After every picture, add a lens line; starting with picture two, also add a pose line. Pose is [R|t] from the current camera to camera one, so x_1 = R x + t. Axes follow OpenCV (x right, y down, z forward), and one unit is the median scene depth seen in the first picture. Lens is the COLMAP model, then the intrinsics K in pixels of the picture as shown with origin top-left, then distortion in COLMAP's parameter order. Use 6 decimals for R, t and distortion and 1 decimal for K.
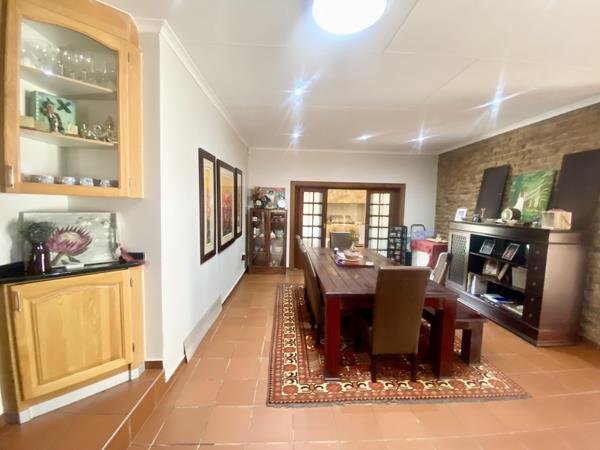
lens RADIAL K [[247.8, 0, 297.6], [0, 247.8, 223.8], [0, 0, 1]] dist [0.053953, -0.038293]
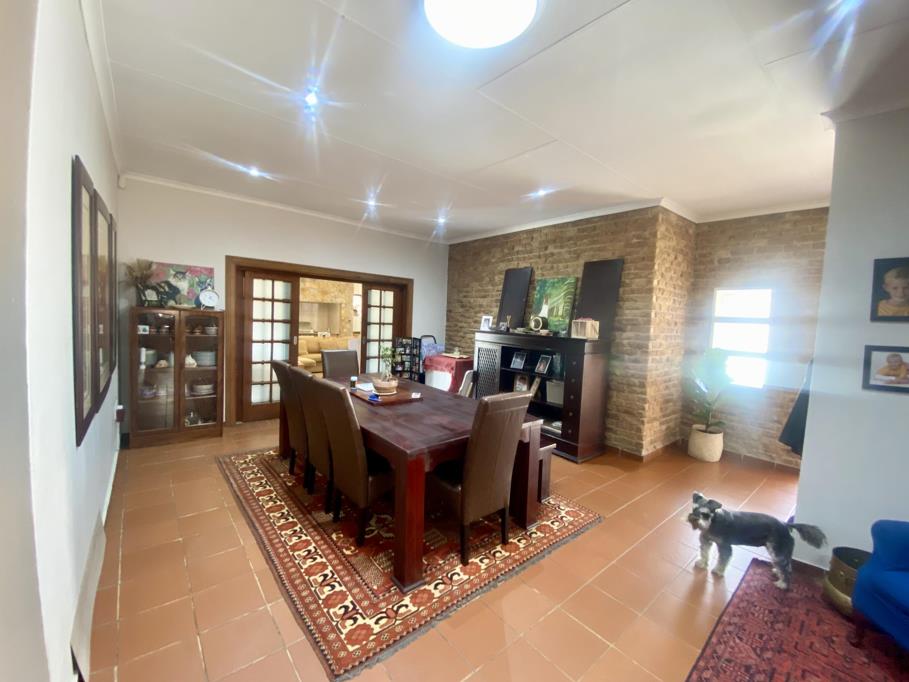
lens RADIAL K [[375.5, 0, 450.9], [0, 375.5, 339.2], [0, 0, 1]] dist [0.053953, -0.038293]
pose [[0.798658, -0.022918, 0.601348, -0.244501], [0.014809, 0.999720, 0.018432, -0.010162], [-0.601603, -0.005816, 0.798774, 0.132775]]
